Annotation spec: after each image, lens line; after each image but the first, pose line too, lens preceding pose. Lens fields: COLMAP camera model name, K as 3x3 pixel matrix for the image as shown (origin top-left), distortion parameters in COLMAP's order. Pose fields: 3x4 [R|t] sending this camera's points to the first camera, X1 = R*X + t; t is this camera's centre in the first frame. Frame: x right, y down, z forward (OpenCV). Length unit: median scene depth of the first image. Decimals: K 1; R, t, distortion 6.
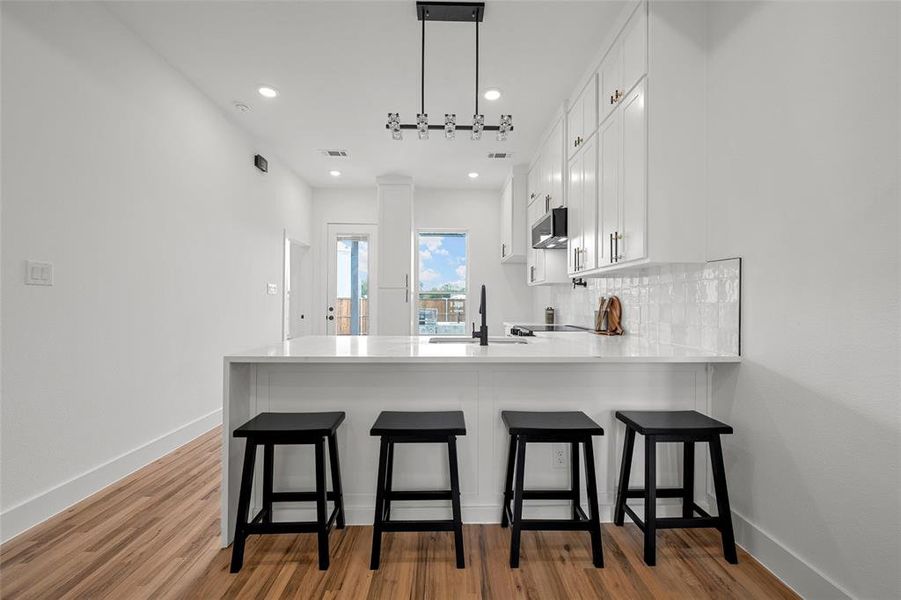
lens RADIAL K [[358.7, 0, 453.4], [0, 358.7, 301.2], [0, 0, 1]] dist [-0.003412, -0.000426]
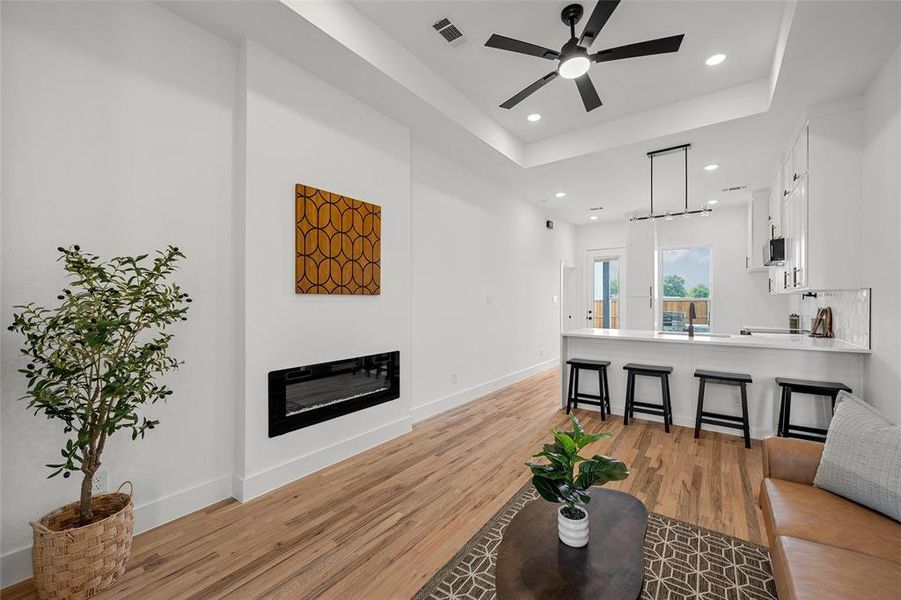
lens RADIAL K [[358.7, 0, 452.1], [0, 358.7, 300.1], [0, 0, 1]] dist [-0.003412, -0.000426]
pose [[0.788213, -0.006888, -0.615364, 0.277705], [0.006356, 0.999975, -0.003051, -0.068334], [0.615370, -0.001506, 0.788237, -1.281234]]
